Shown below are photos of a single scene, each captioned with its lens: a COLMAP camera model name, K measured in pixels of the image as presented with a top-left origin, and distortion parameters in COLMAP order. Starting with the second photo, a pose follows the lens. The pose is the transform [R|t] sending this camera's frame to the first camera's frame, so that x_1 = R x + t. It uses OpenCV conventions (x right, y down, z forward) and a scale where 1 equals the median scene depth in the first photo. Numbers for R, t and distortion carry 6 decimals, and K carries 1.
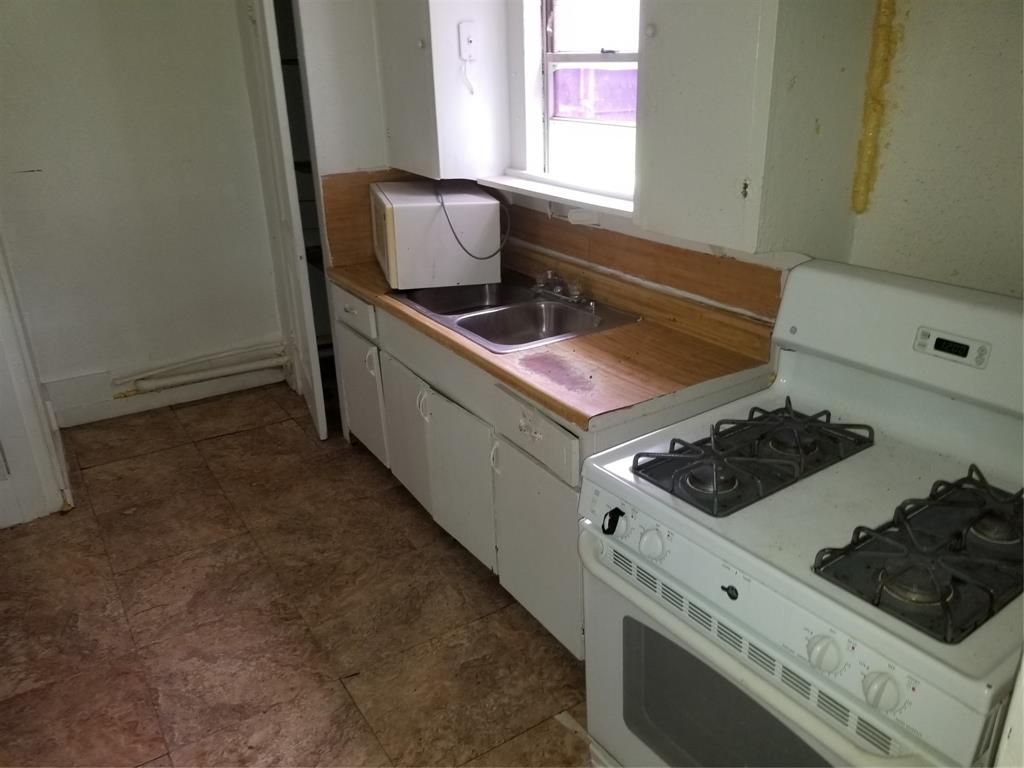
lens RADIAL K [[783.1, 0, 512.0], [0, 783.1, 384.0], [0, 0, 1]] dist [0.014422, -0.000629]
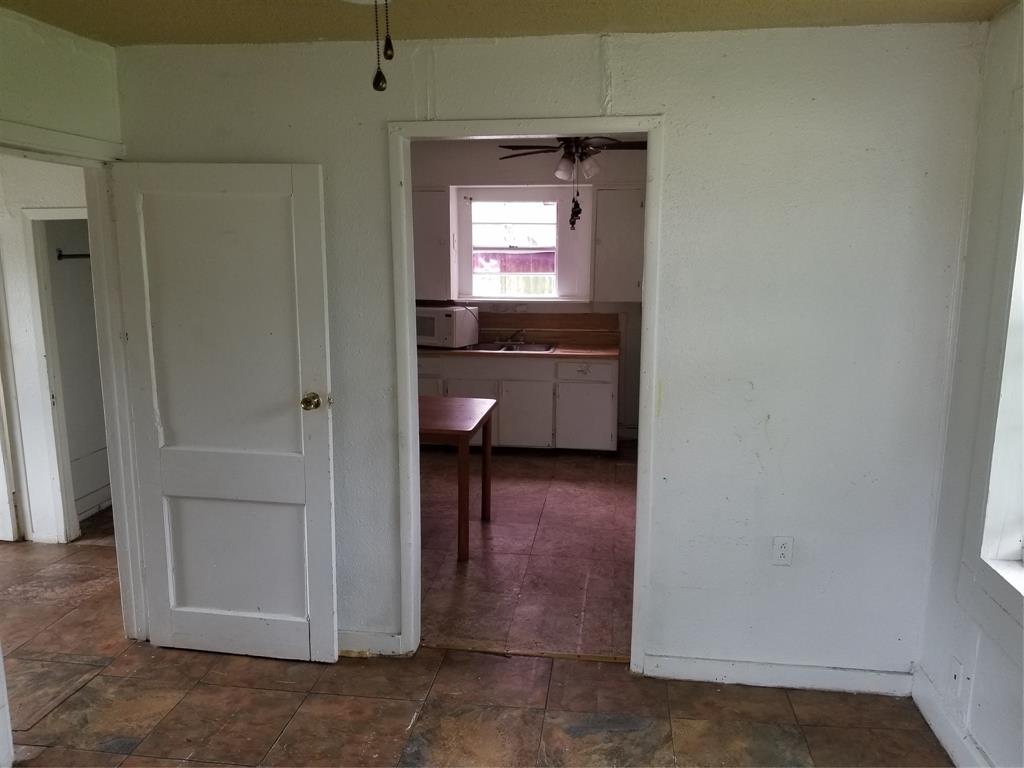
lens RADIAL K [[783.1, 0, 512.0], [0, 783.1, 384.0], [0, 0, 1]] dist [0.014422, -0.000629]
pose [[0.652782, -0.106839, 0.749974, -1.778392], [0.263123, 0.960345, -0.092217, 0.230905], [-0.710381, 0.257533, 0.655008, -0.531552]]
